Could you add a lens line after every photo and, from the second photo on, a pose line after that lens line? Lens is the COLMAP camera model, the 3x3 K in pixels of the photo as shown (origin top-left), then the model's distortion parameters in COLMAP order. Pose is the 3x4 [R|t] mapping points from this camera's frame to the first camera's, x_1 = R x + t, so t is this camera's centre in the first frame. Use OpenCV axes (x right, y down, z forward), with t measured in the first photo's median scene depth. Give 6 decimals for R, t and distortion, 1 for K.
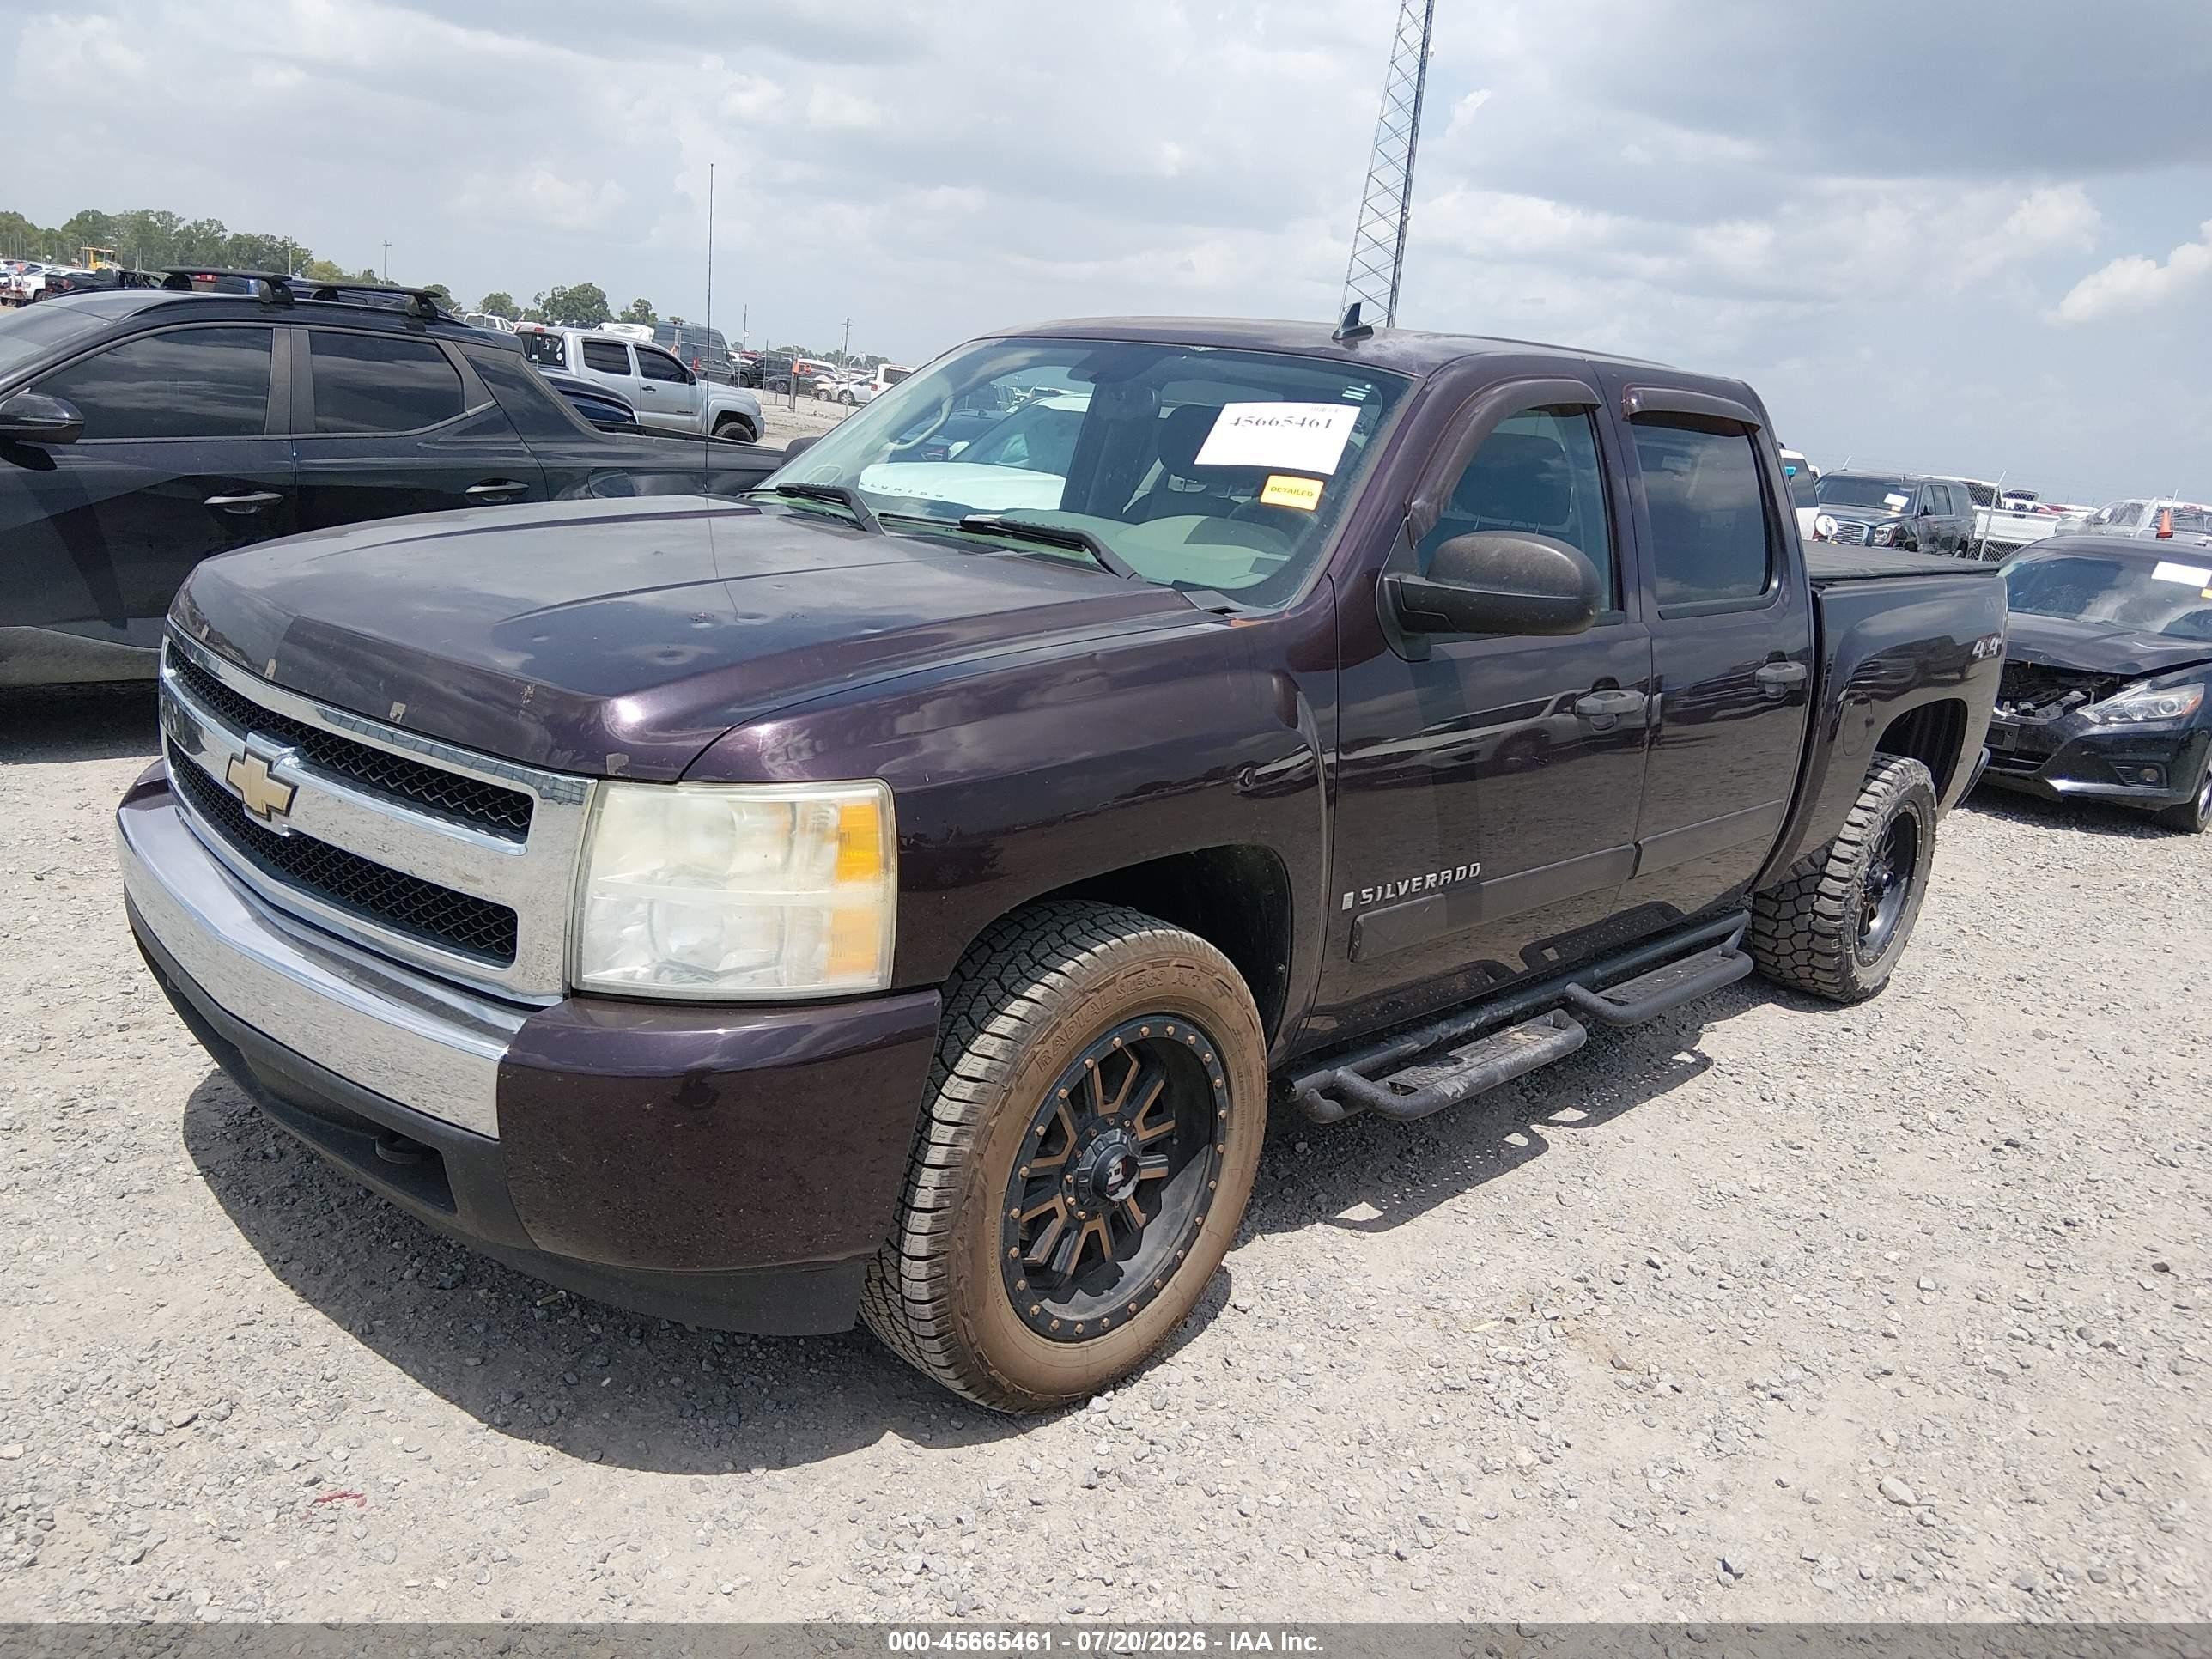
lens RADIAL K [[1710.4, 0, 1102.9], [0, 1710.4, 845.8], [0, 0, 1]] dist [0.023343, -0.070140]
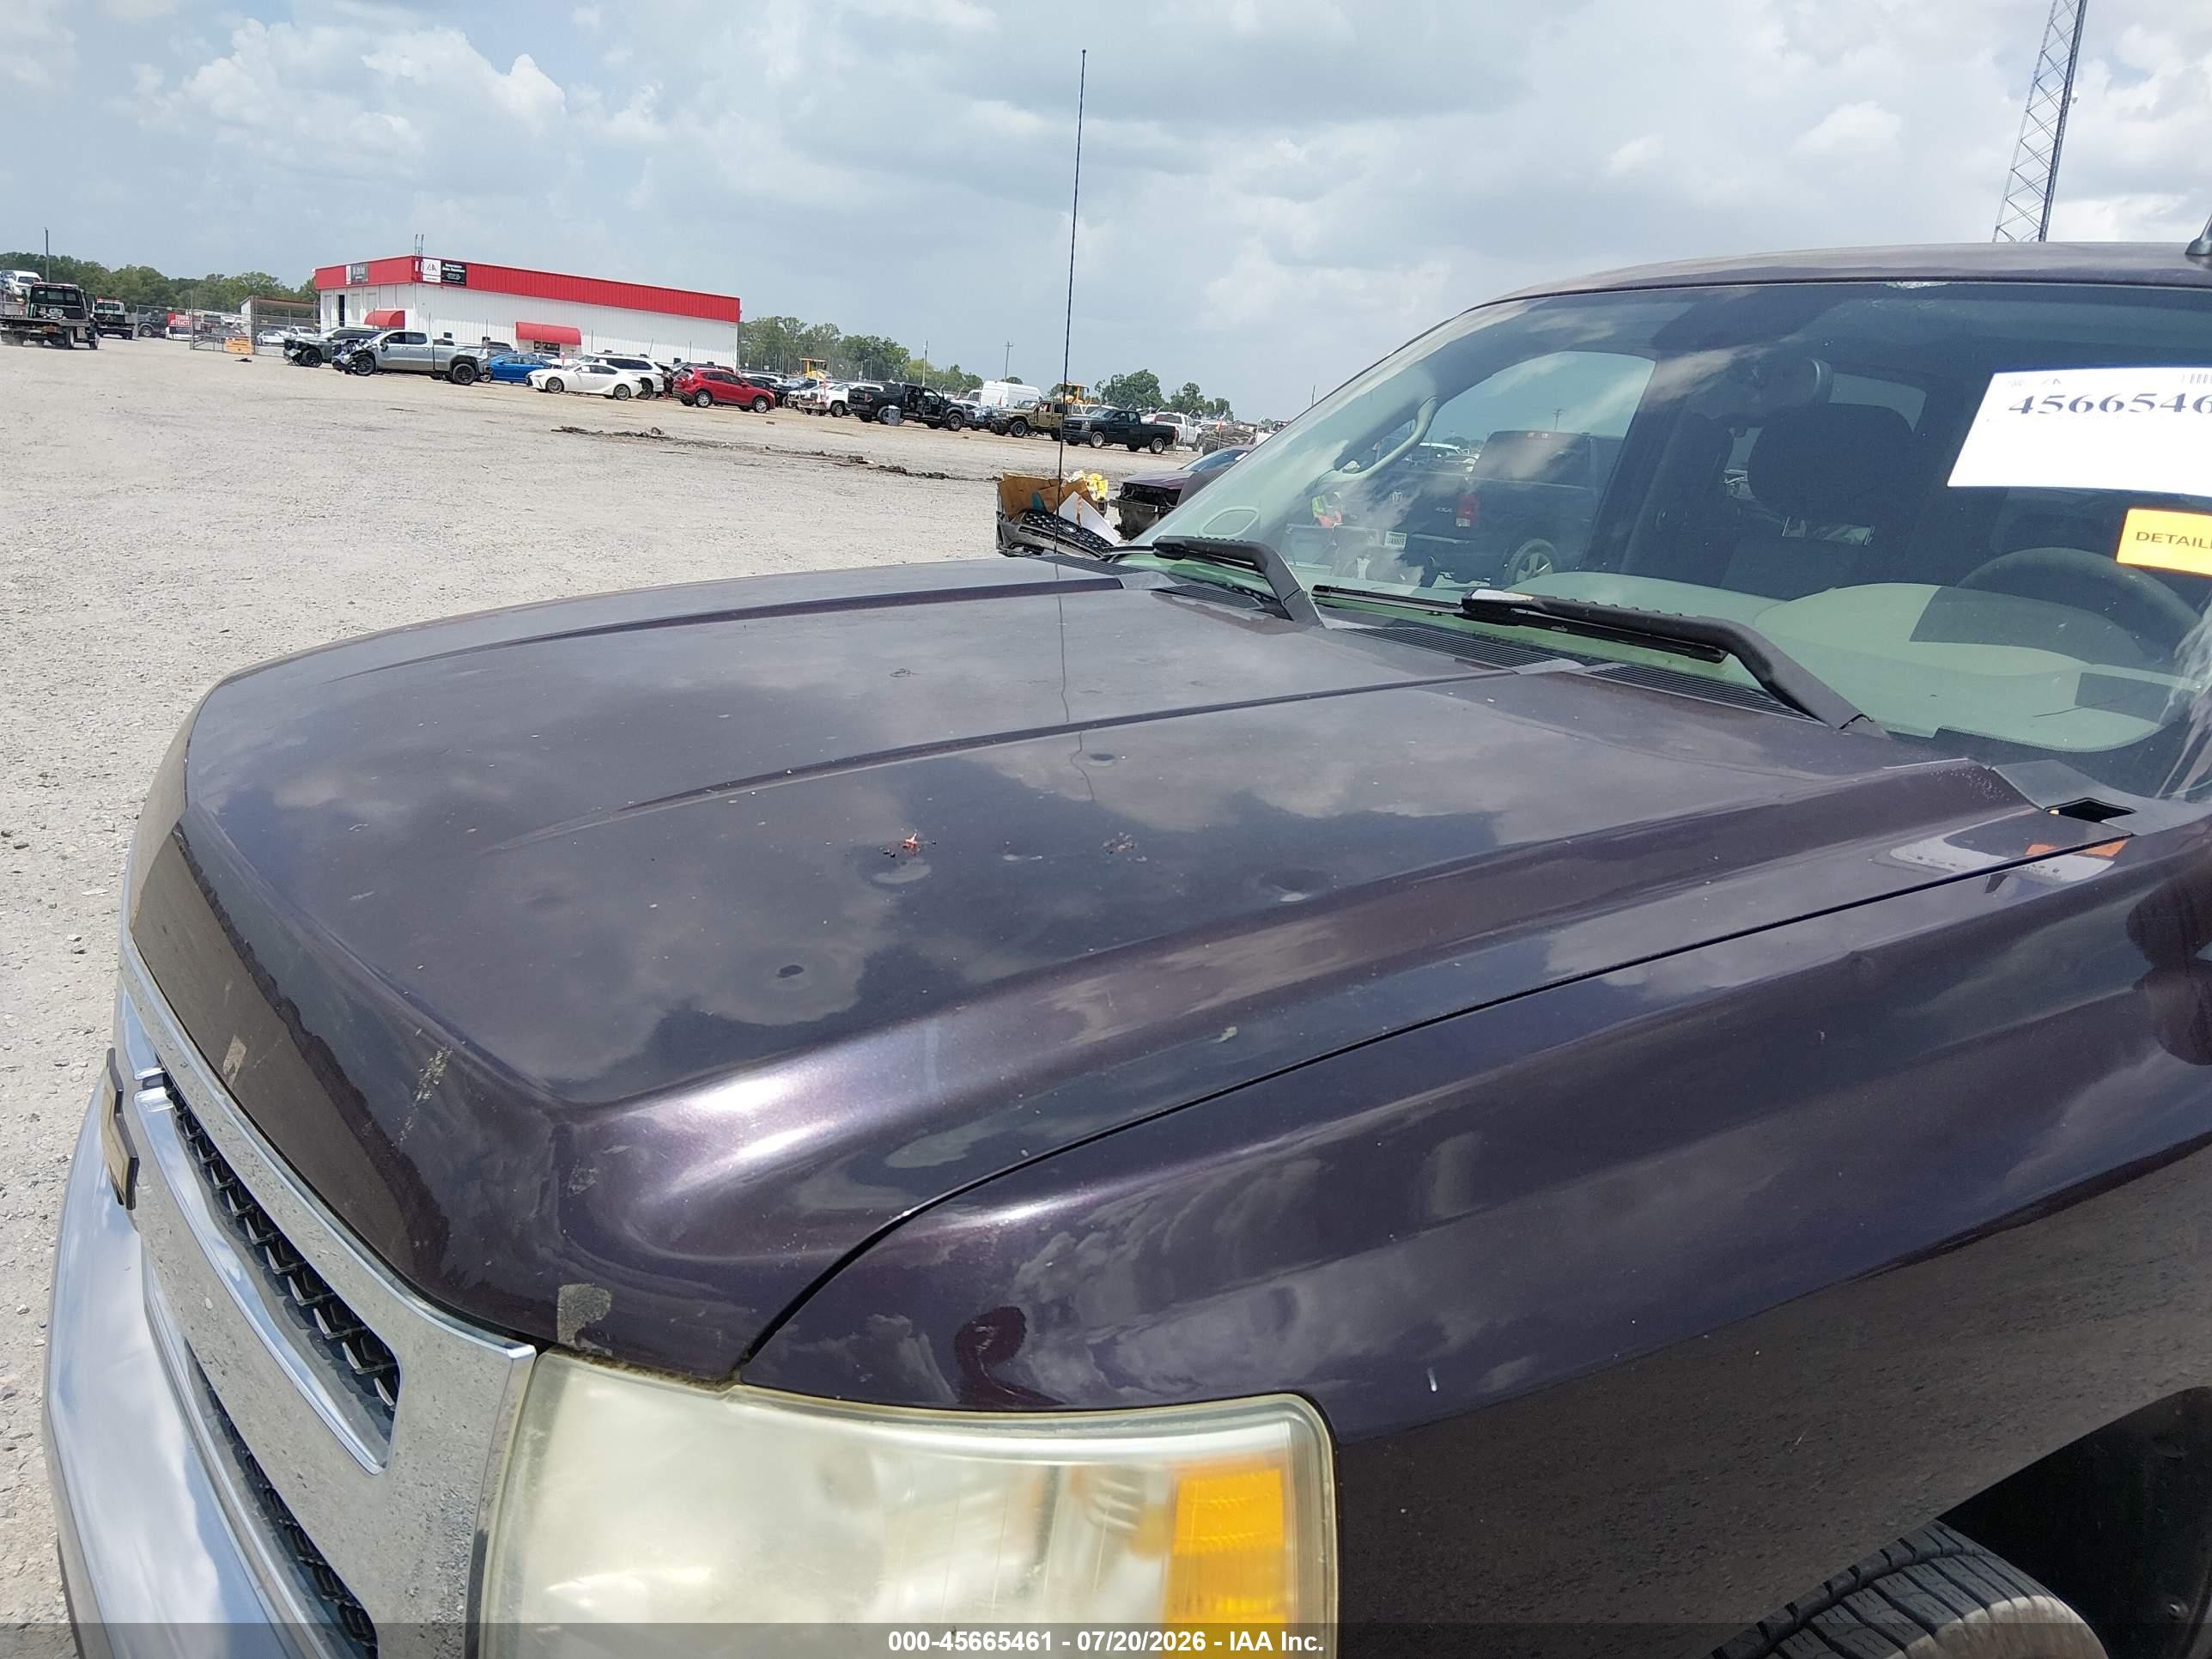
lens RADIAL K [[1697.6, 0, 1103.5], [0, 1697.6, 827.5], [0, 0, 1]] dist [0.011649, -0.006900]
pose [[0.967775, 0.035166, -0.249348, -0.056179], [-0.046321, 0.998165, -0.039009, -0.089539], [0.247518, 0.049301, 0.967628, 0.444769]]
